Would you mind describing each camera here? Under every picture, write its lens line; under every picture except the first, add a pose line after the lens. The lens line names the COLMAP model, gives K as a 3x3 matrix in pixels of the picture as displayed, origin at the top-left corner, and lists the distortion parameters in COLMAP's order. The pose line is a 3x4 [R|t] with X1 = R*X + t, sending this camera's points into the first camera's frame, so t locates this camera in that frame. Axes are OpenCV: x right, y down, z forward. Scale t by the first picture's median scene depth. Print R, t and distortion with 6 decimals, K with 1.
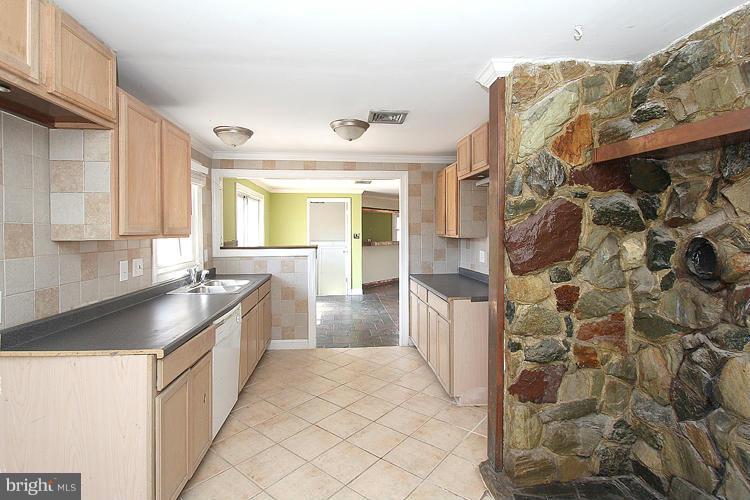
lens RADIAL K [[355.2, 0, 396.3], [0, 355.2, 235.4], [0, 0, 1]] dist [-0.010109, 0.000361]
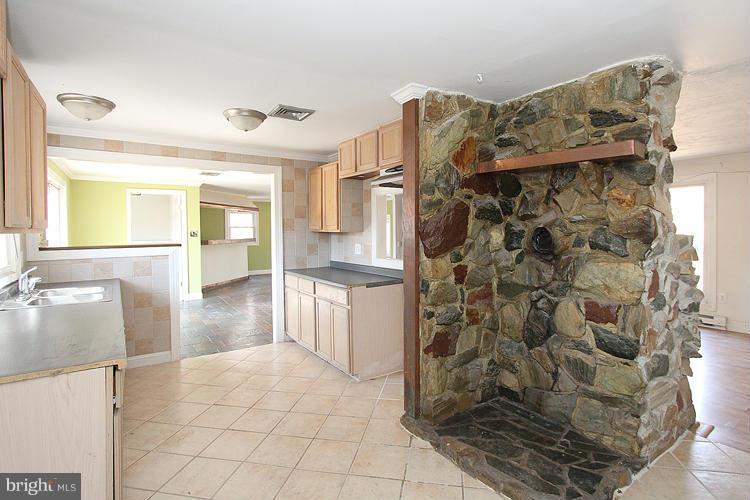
lens RADIAL K [[355.2, 0, 390.0], [0, 355.2, 235.3], [0, 0, 1]] dist [-0.010109, 0.000361]
pose [[0.882516, -0.013789, 0.470081, -0.373277], [0.011520, 0.999904, 0.007702, 0.018777], [-0.470142, -0.001381, 0.882590, -0.046733]]
